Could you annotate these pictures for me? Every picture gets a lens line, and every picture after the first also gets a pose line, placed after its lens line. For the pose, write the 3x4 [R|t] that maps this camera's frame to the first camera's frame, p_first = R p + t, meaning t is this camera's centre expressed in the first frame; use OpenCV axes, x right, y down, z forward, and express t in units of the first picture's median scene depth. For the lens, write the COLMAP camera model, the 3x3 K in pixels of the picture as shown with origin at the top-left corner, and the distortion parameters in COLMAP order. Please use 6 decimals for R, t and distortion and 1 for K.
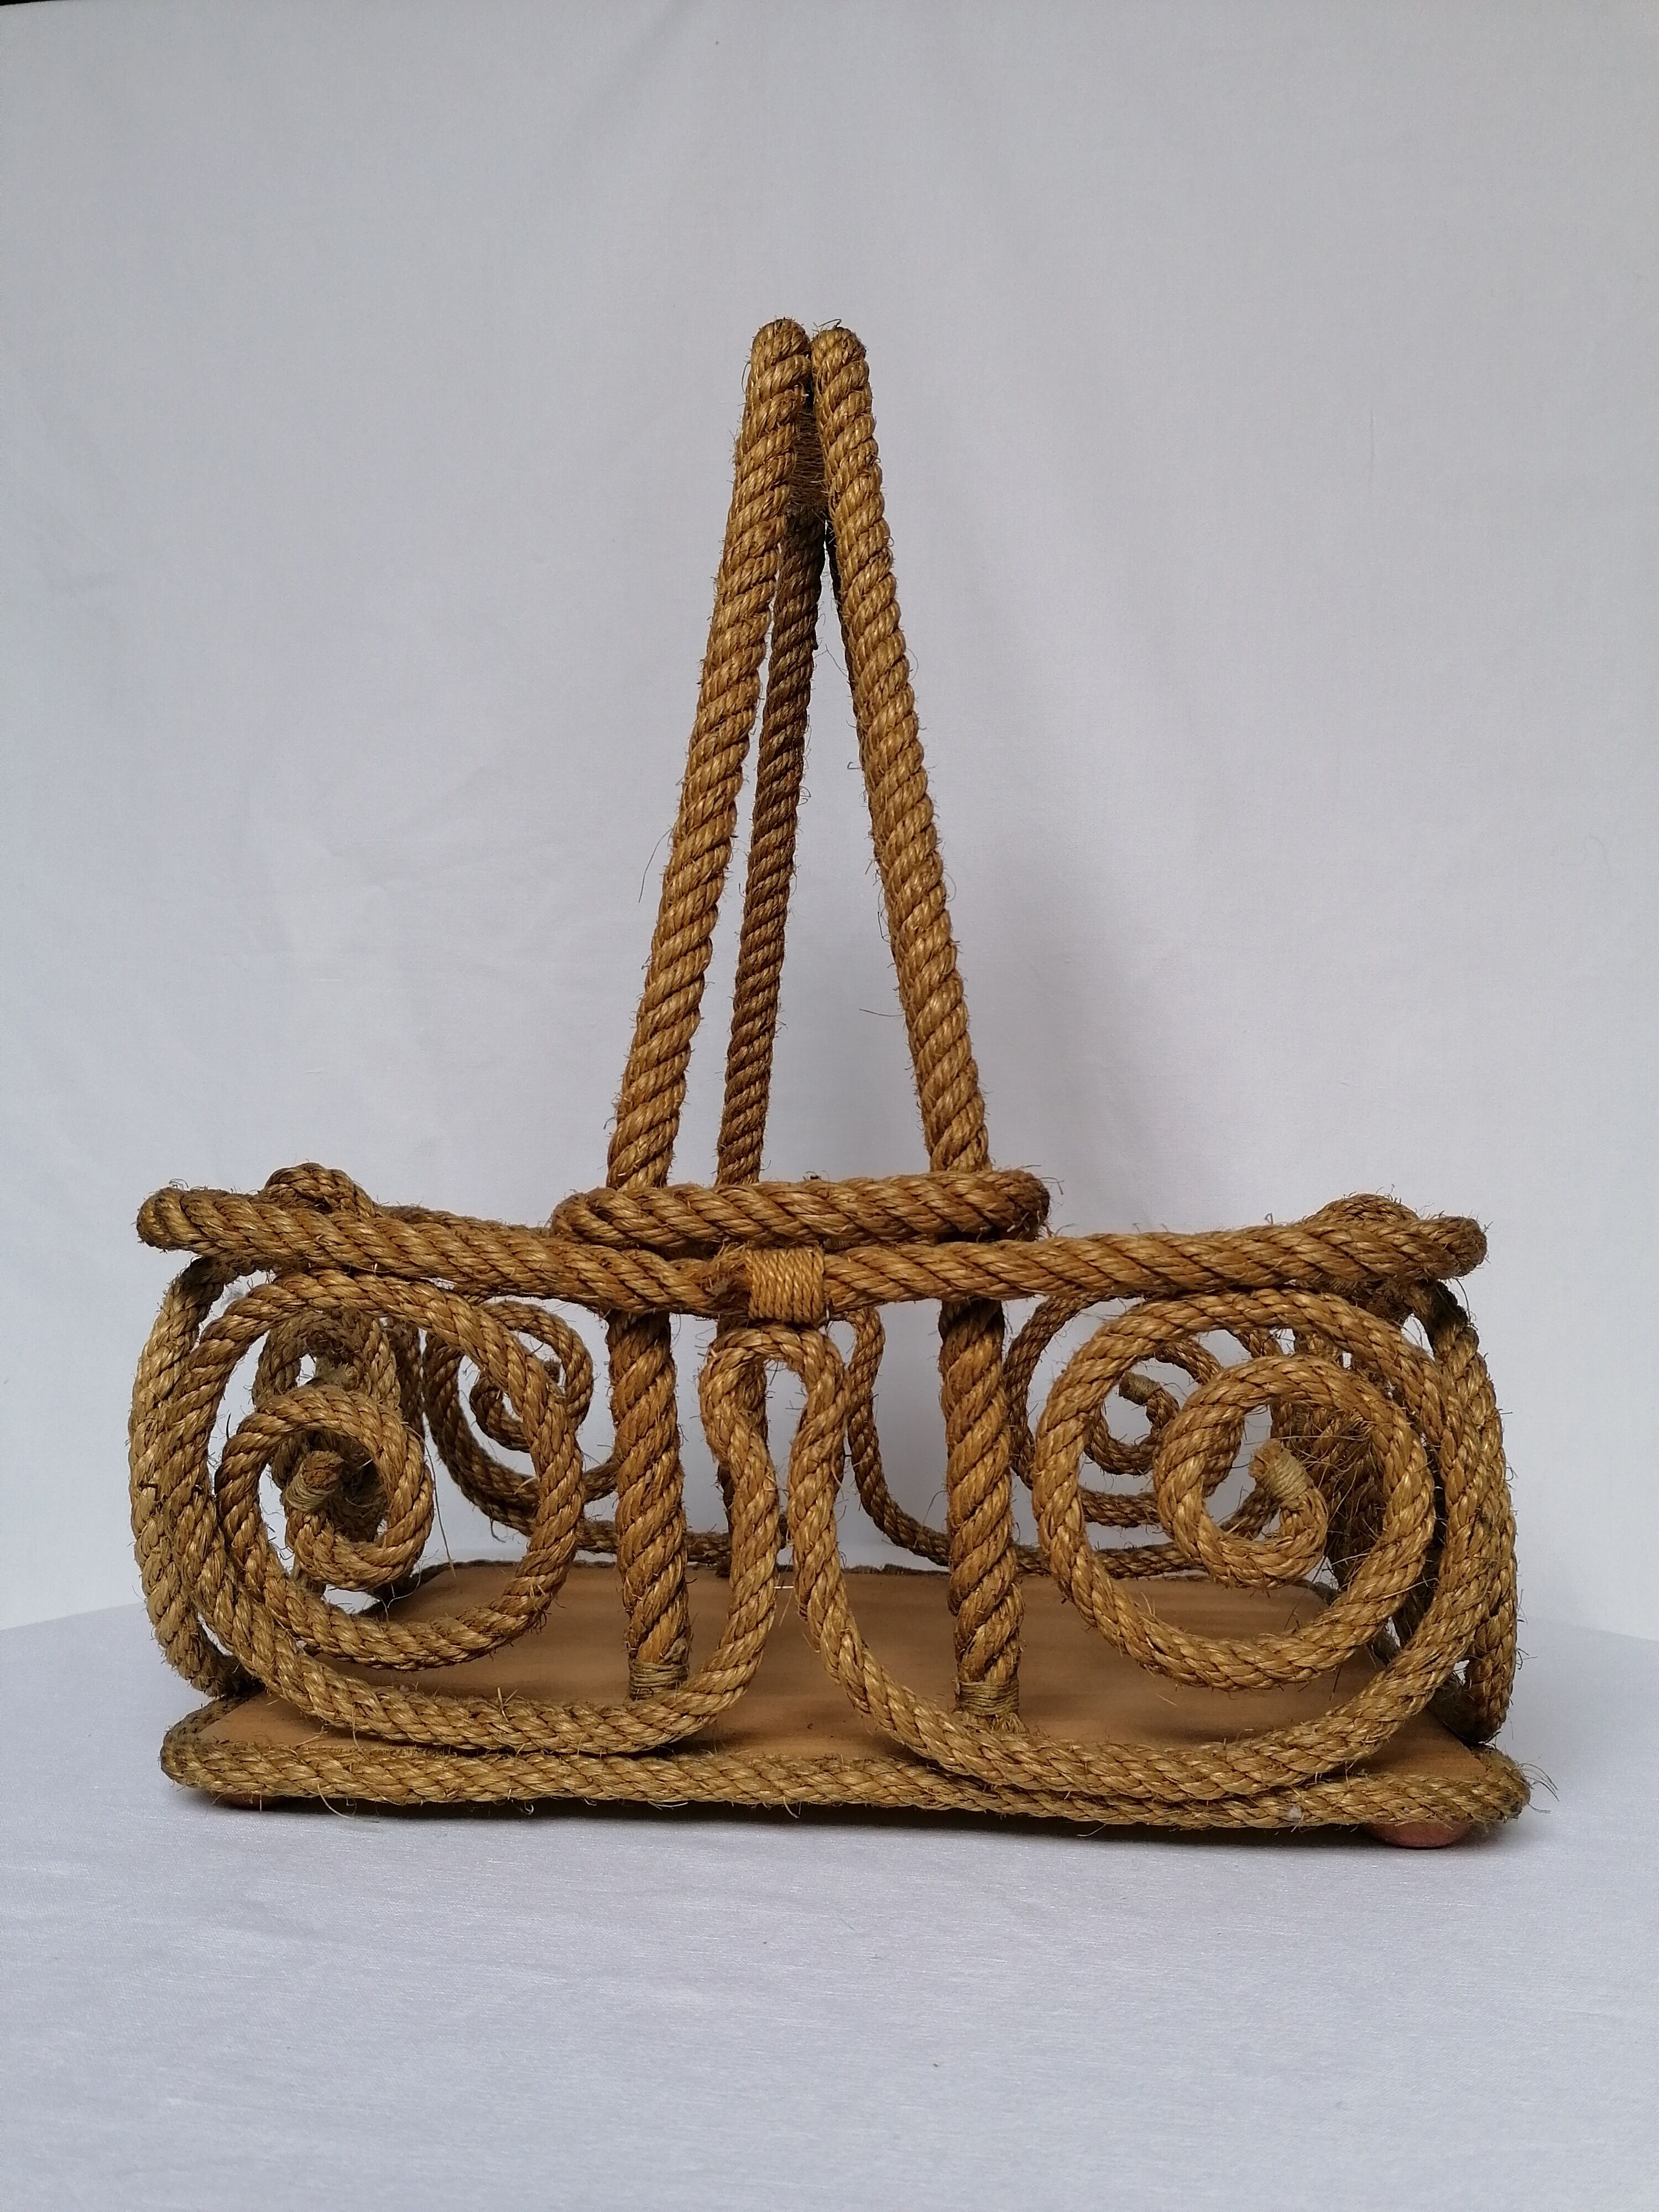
lens RADIAL K [[1696.5, 0, 829.5], [0, 1696.5, 1106.0], [0, 0, 1]] dist [0.087612, -0.085369]
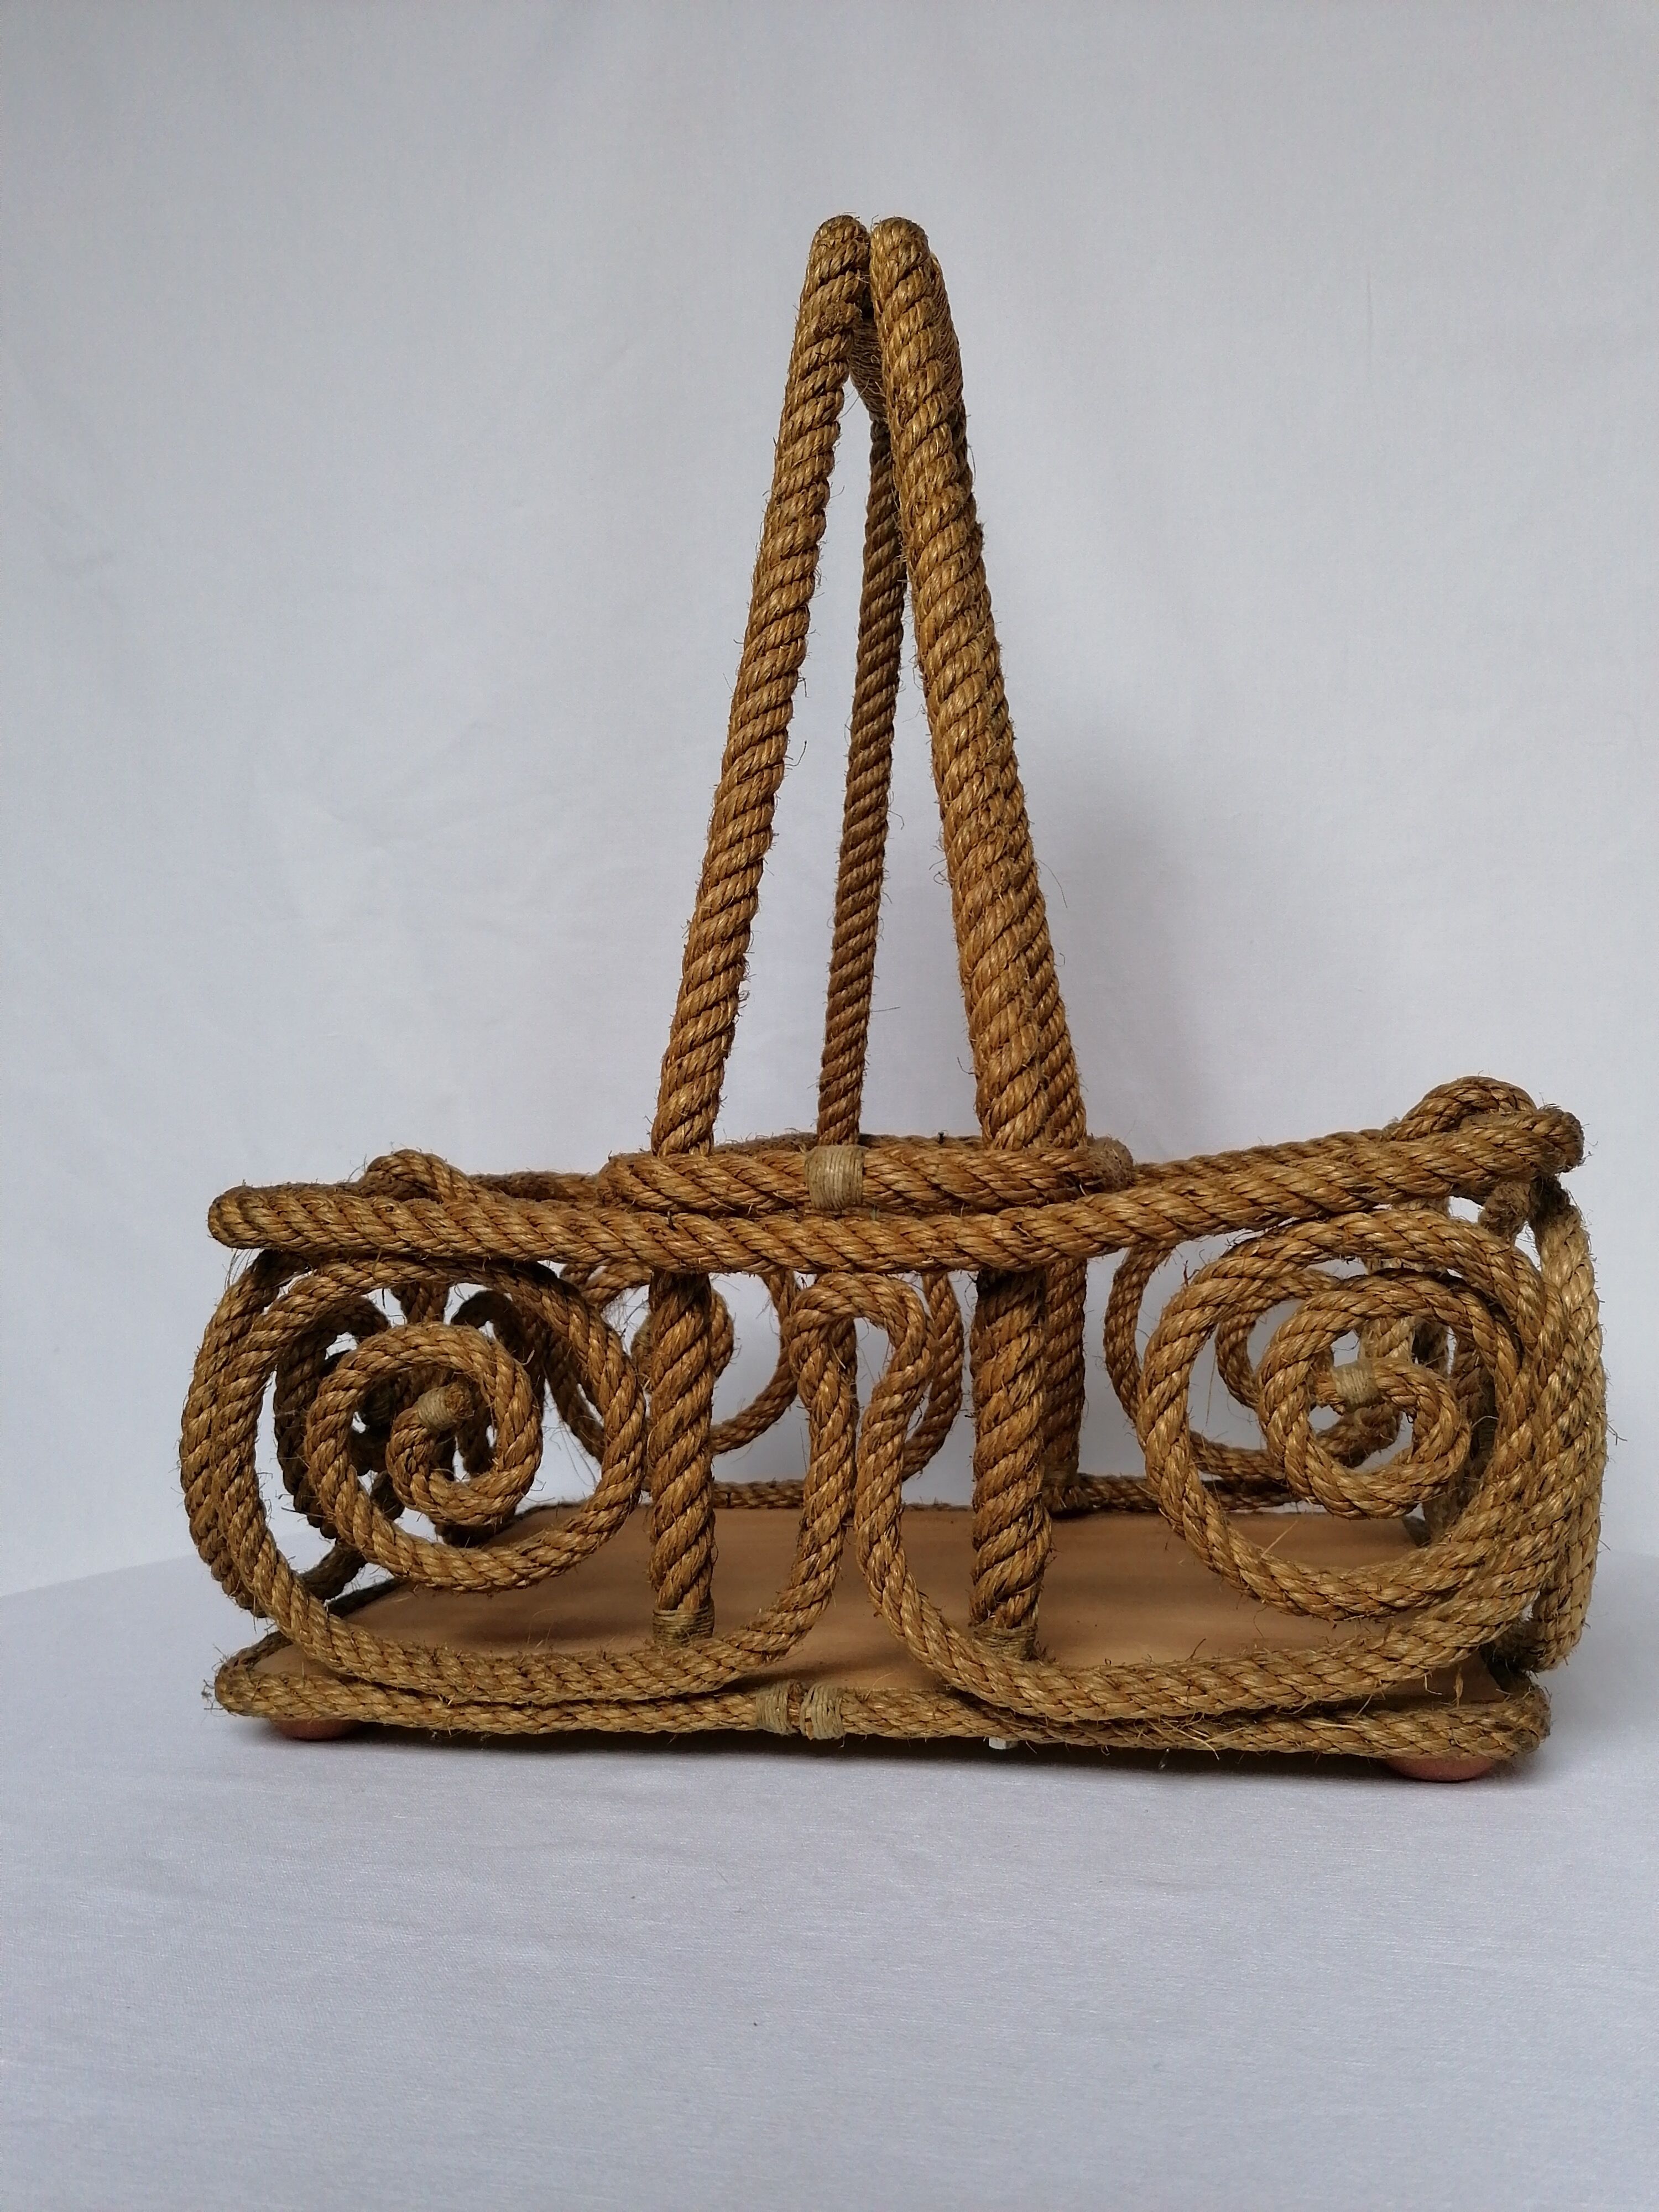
lens RADIAL K [[1696.5, 0, 829.5], [0, 1696.5, 1106.0], [0, 0, 1]] dist [0.087612, -0.085369]
pose [[0.994530, -0.048522, -0.092500, 0.112091], [0.052117, 0.997961, 0.036859, -0.000704], [0.090523, -0.041478, 0.995030, 0.023547]]
